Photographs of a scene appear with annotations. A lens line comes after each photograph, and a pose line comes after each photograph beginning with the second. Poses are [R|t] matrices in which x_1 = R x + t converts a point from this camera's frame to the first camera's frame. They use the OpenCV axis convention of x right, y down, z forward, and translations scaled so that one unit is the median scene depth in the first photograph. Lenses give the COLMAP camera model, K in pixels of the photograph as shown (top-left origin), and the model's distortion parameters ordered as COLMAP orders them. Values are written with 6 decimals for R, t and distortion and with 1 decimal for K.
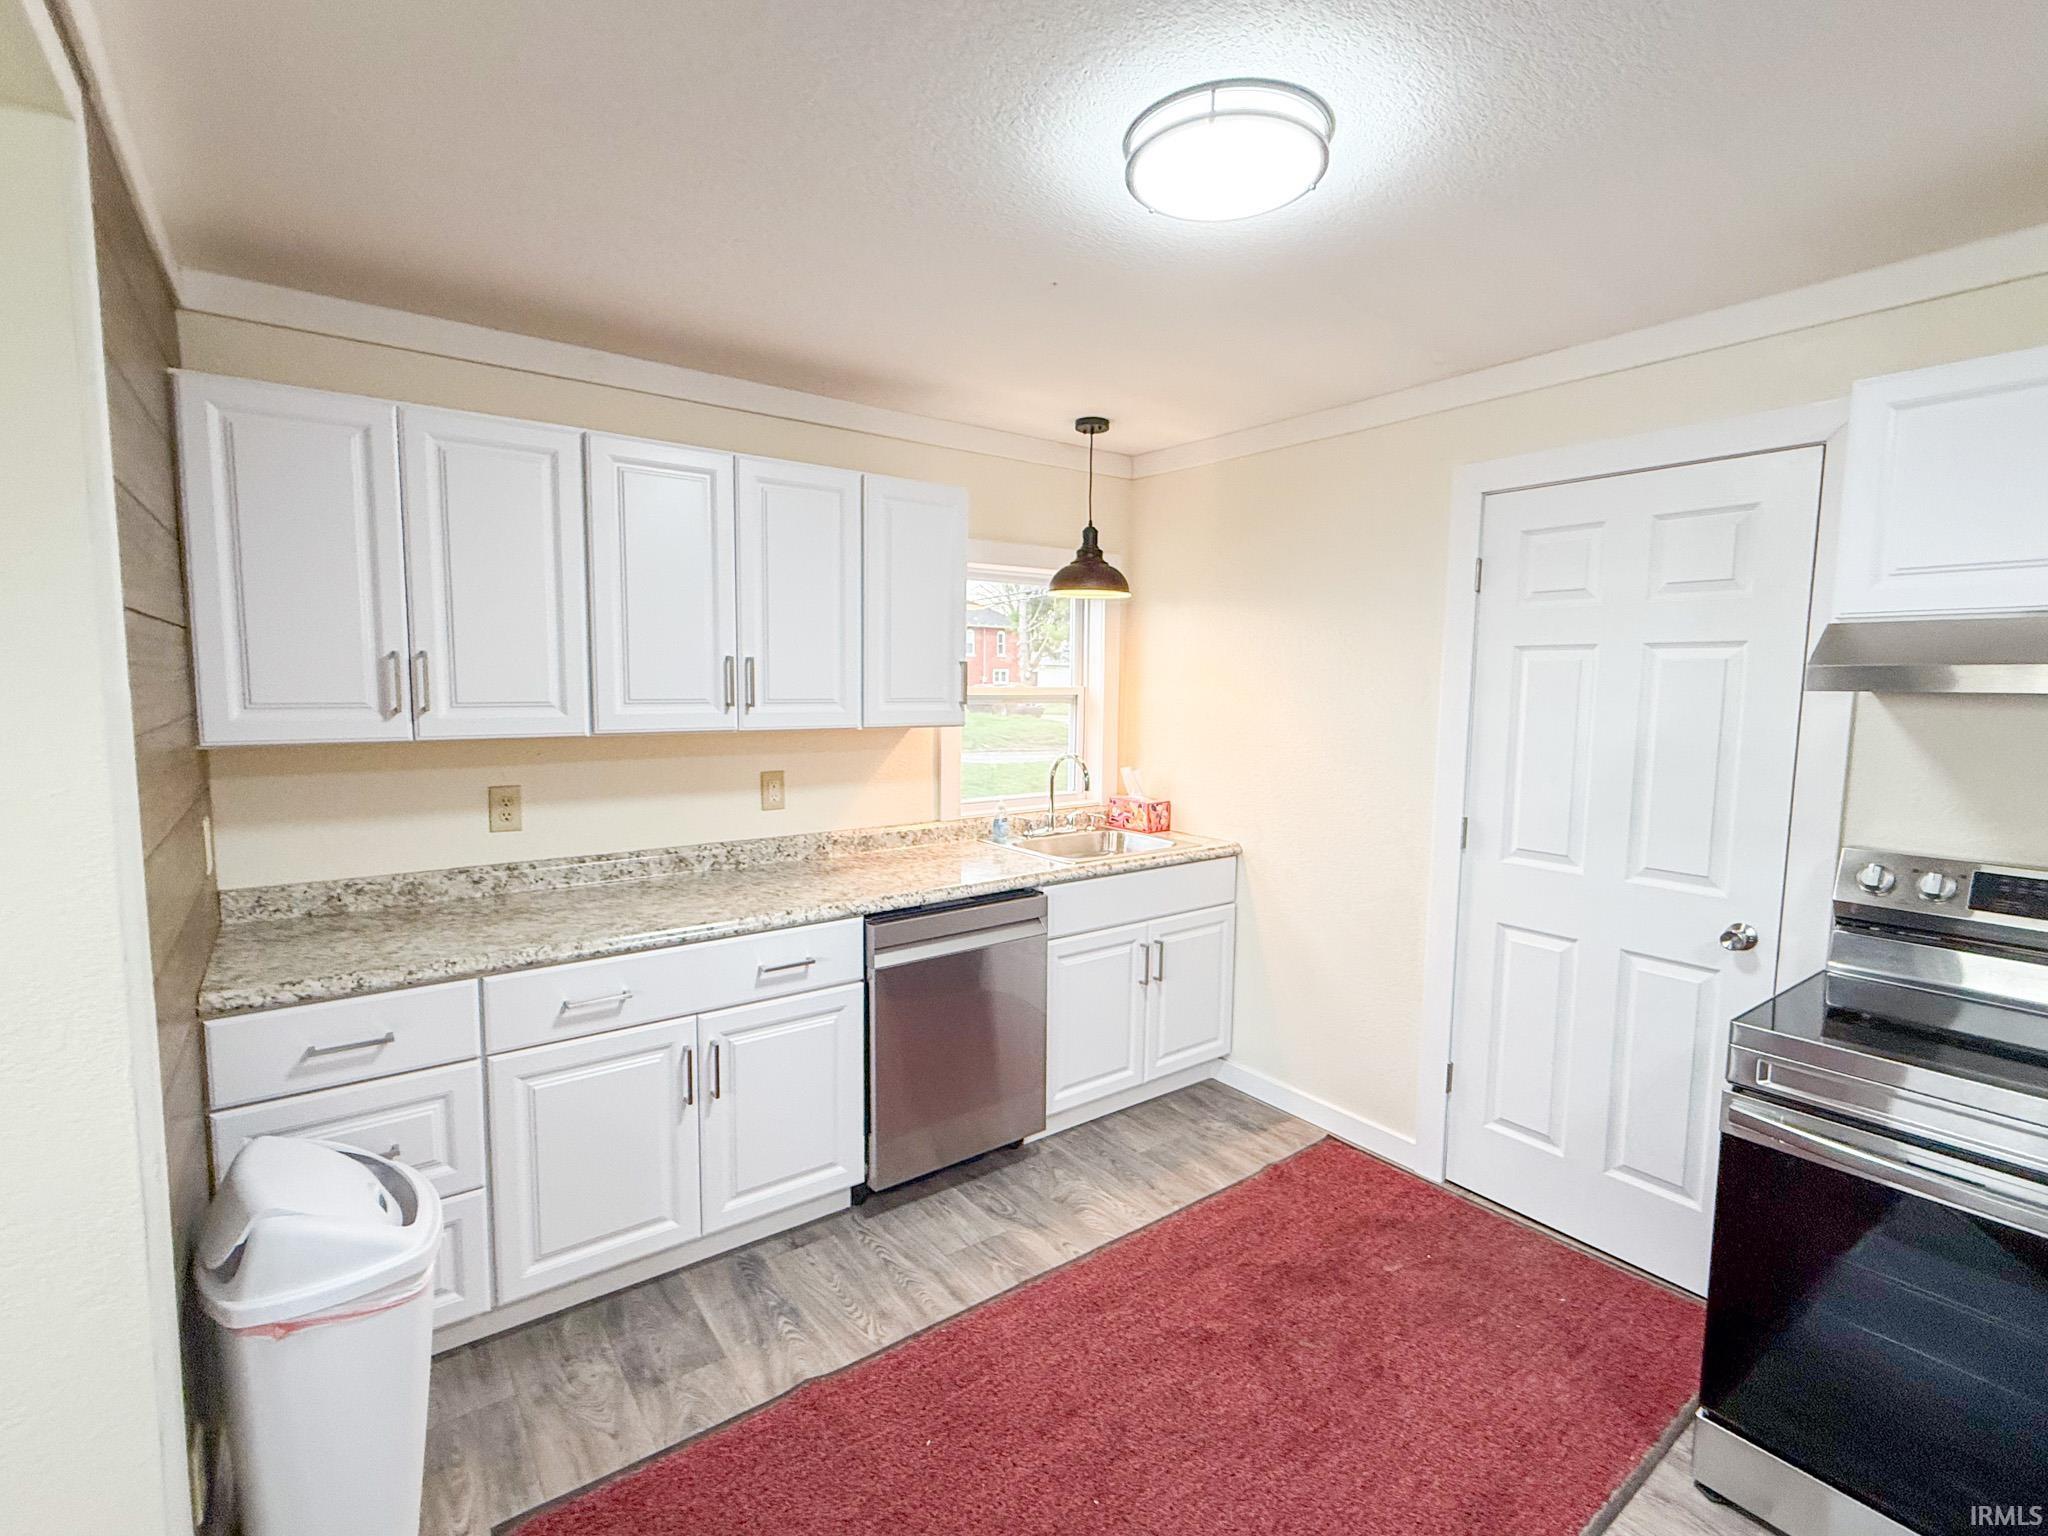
lens RADIAL K [[943.8, 0, 1021.9], [0, 943.8, 772.4], [0, 0, 1]] dist [-0.006139, 0.000952]
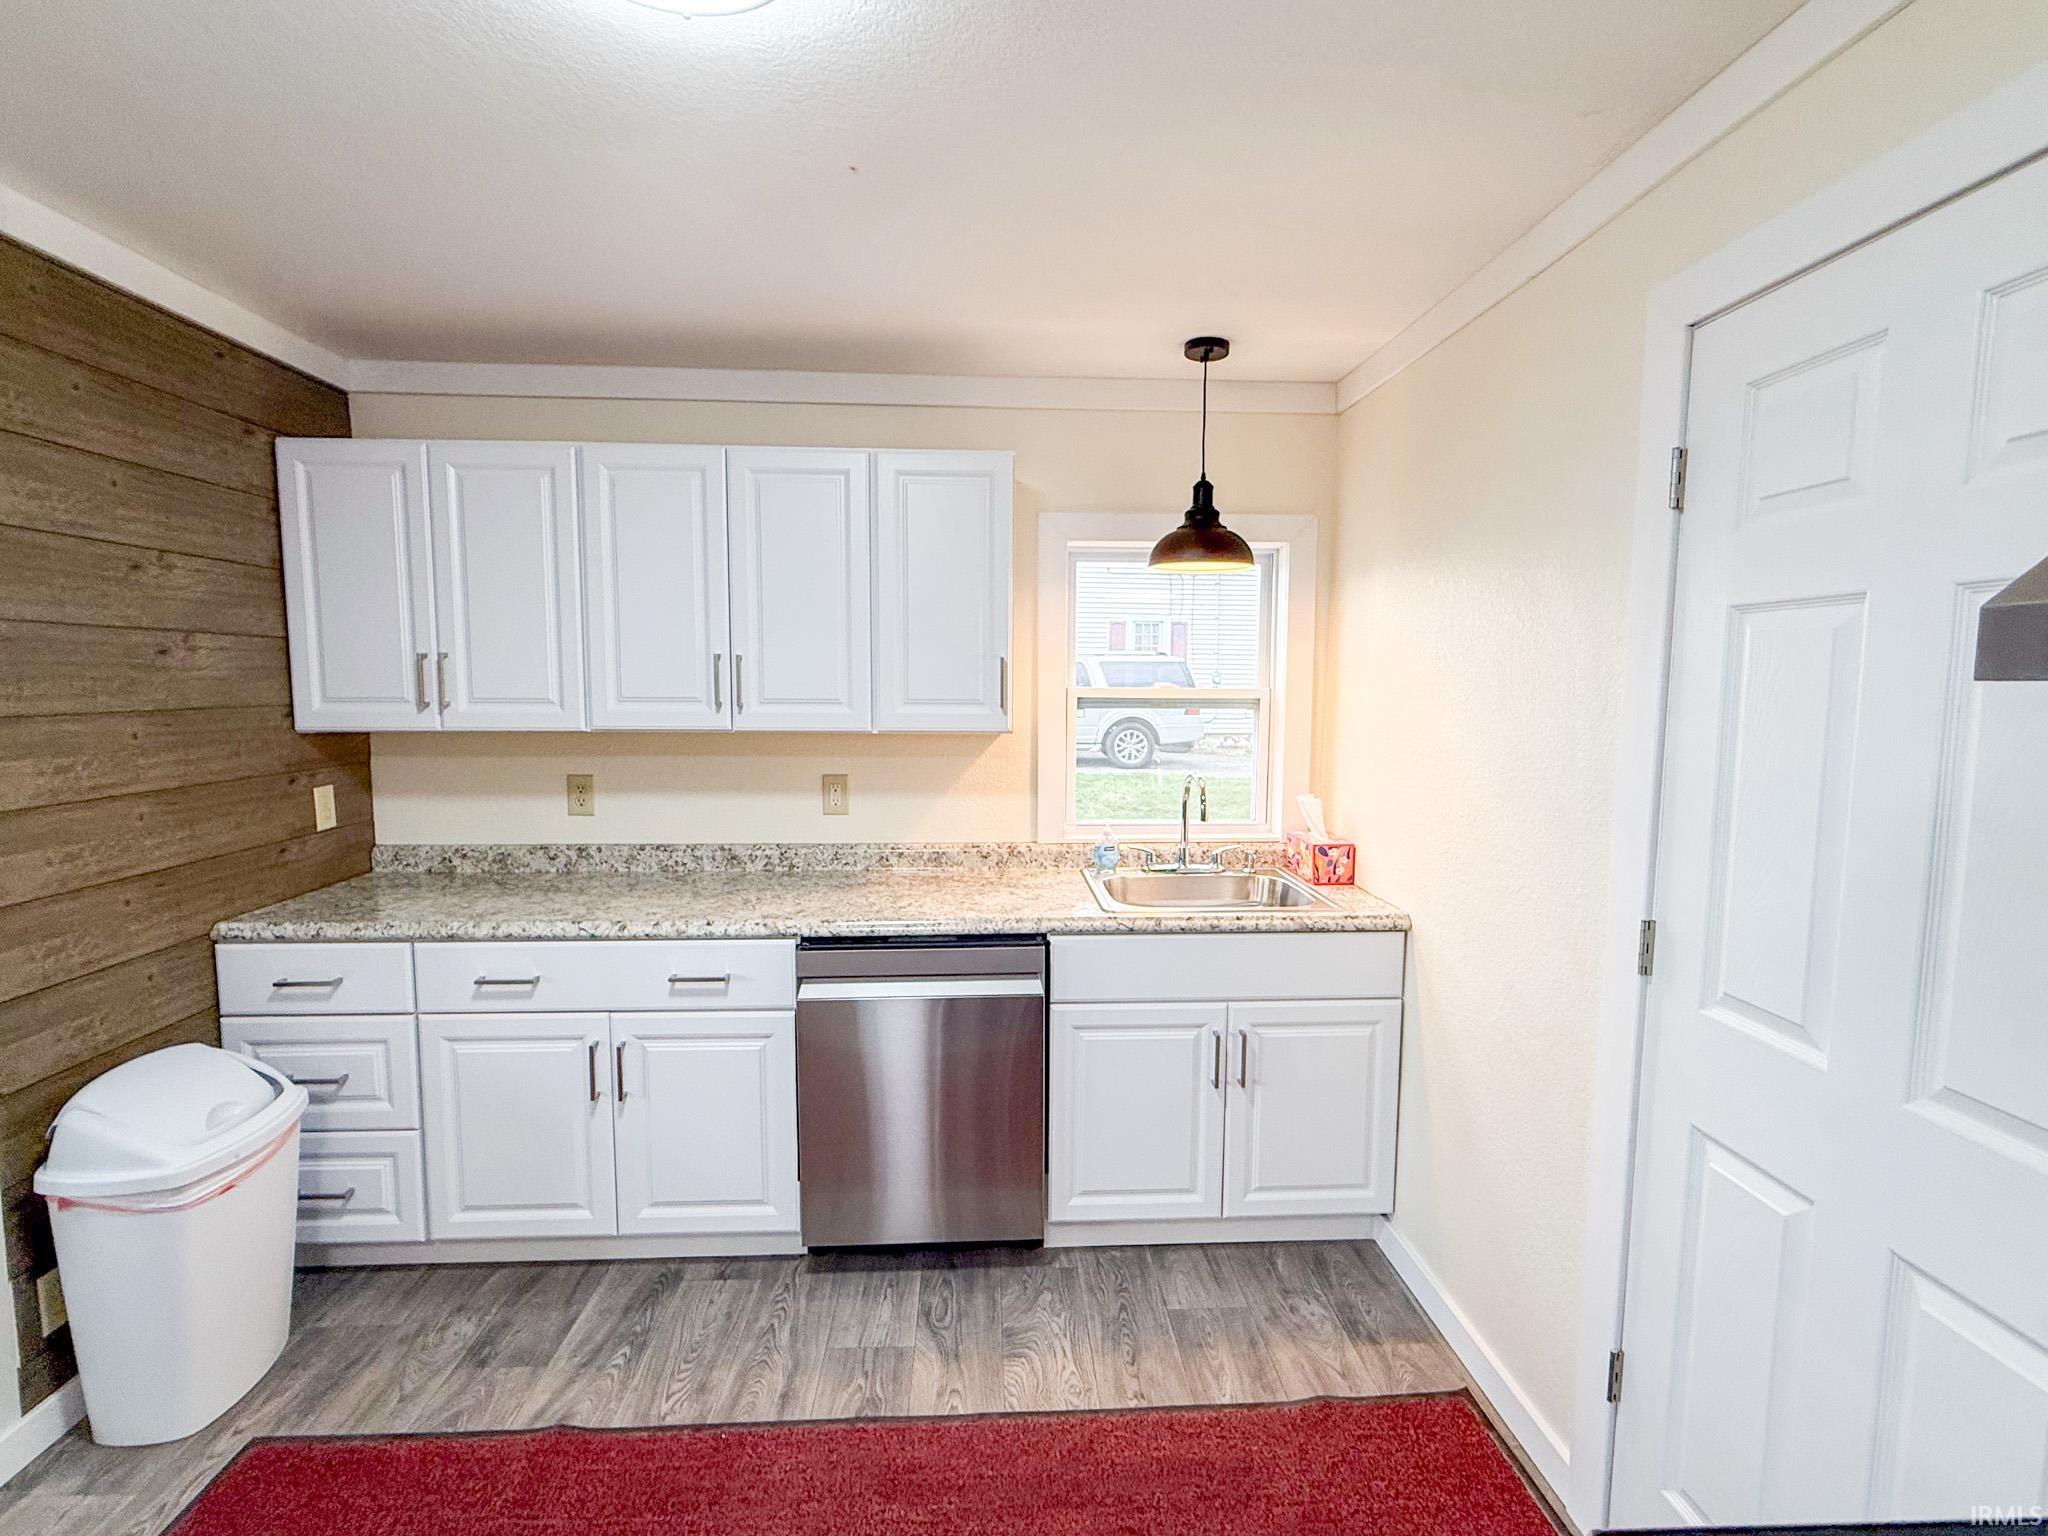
lens RADIAL K [[943.8, 0, 1025.9], [0, 943.8, 769.3], [0, 0, 1]] dist [-0.006139, 0.000952]
pose [[0.834086, 0.048270, -0.549519, 0.472021], [-0.053778, 0.998534, 0.006085, -0.025296], [0.549007, 0.024477, 0.835459, 0.340033]]
